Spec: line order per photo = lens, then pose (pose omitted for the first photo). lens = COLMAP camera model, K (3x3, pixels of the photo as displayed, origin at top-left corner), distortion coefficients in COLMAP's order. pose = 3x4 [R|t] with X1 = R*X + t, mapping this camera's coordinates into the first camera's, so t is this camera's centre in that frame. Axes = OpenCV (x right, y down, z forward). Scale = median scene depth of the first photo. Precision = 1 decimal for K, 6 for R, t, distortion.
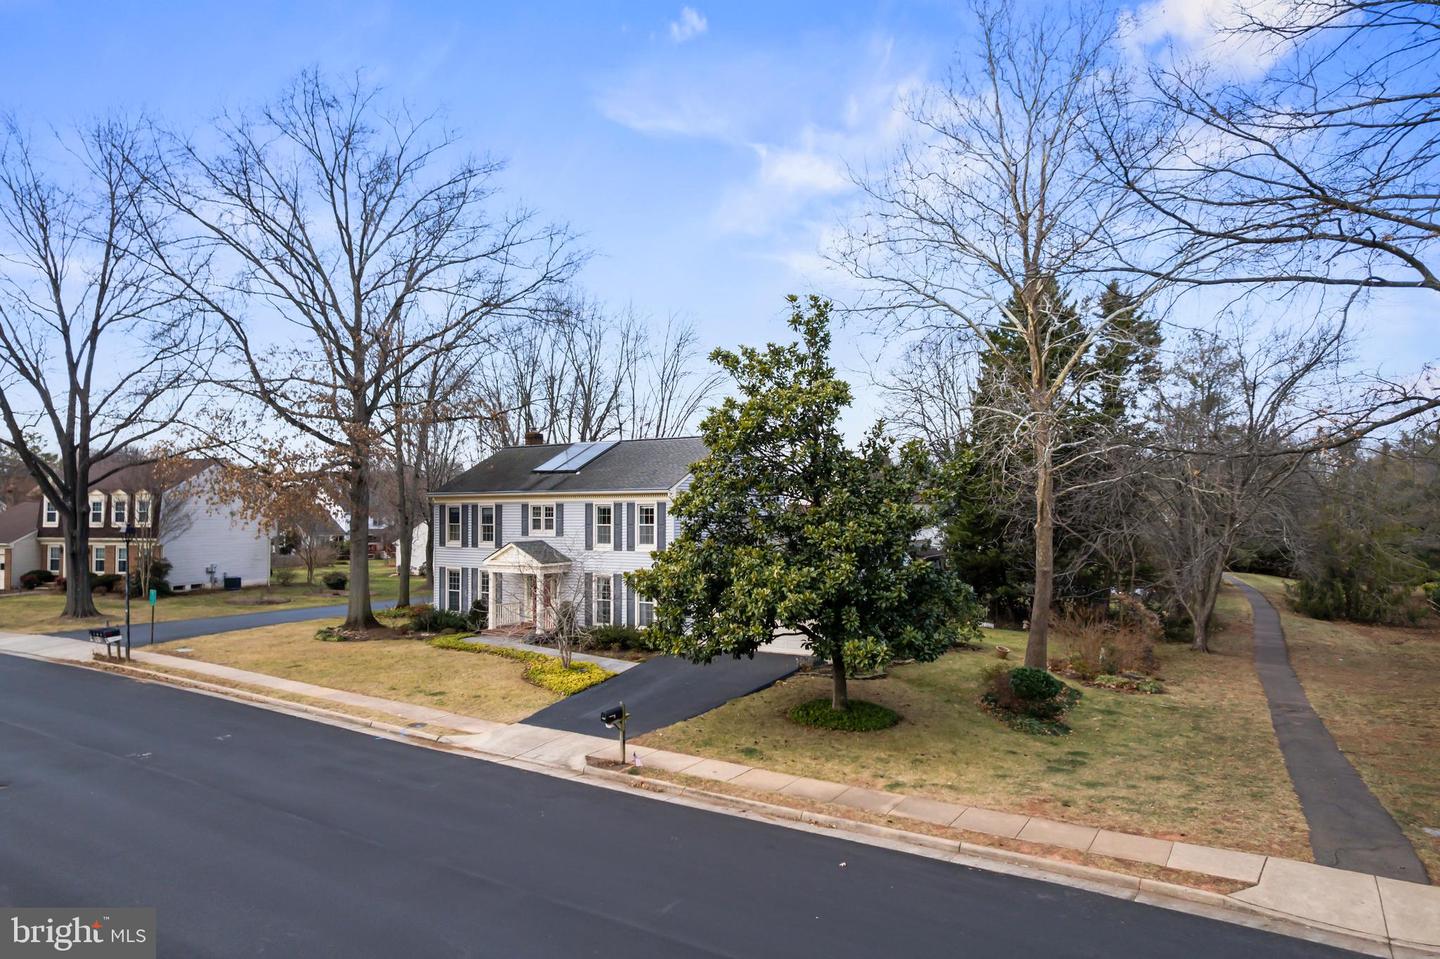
lens RADIAL K [[915.9, 0, 721.0], [0, 915.9, 481.7], [0, 0, 1]] dist [-0.025304, 0.000465]
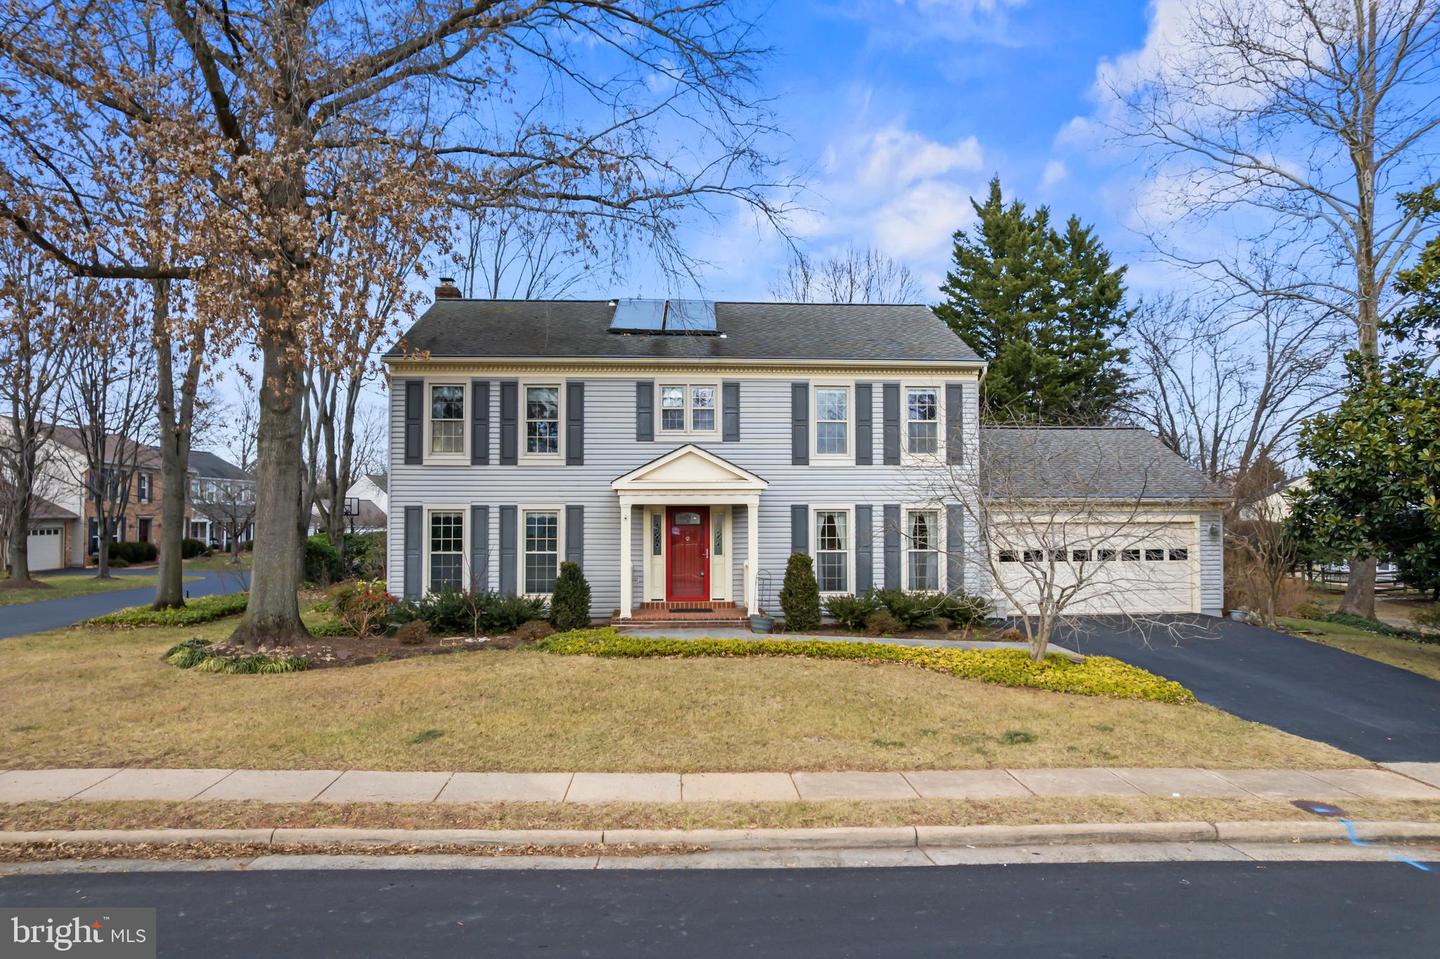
lens RADIAL K [[915.9, 0, 717.1], [0, 915.9, 483.6], [0, 0, 1]] dist [-0.025304, 0.000465]
pose [[0.805288, 0.022698, 0.592449, -0.526665], [-0.019805, 0.999739, -0.011381, 0.094648], [-0.592553, -0.002569, 0.805528, 0.576774]]
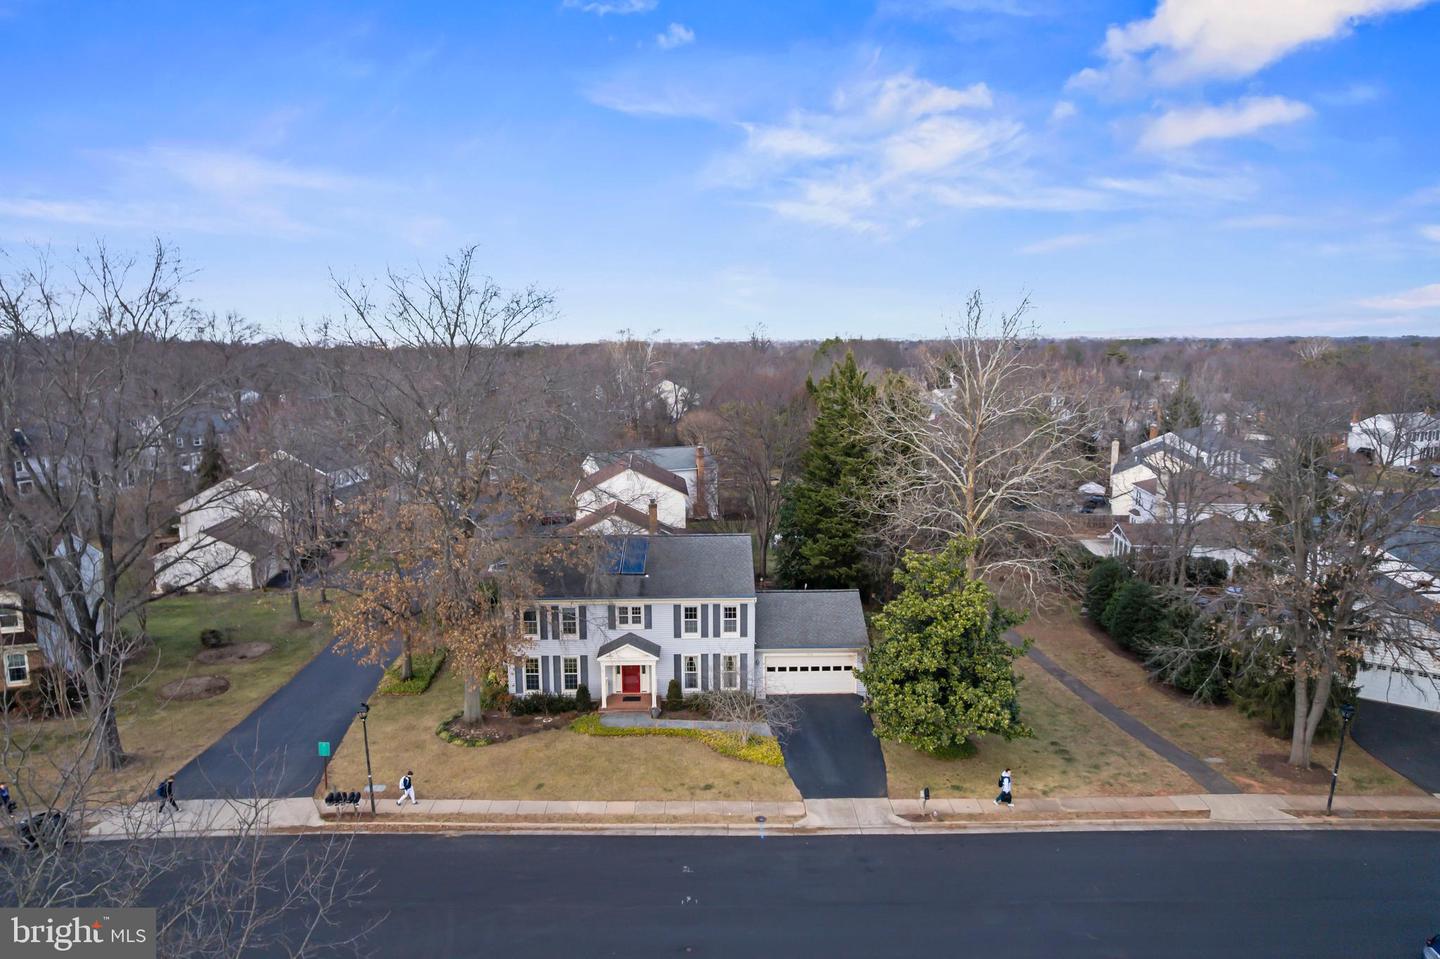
lens RADIAL K [[915.9, 0, 720.7], [0, 915.9, 481.2], [0, 0, 1]] dist [-0.025304, 0.000465]
pose [[0.826589, -0.087715, 0.555928, -0.830551], [-0.018351, 0.983054, 0.182394, -0.404848], [-0.562506, -0.160967, 0.810973, -0.097797]]
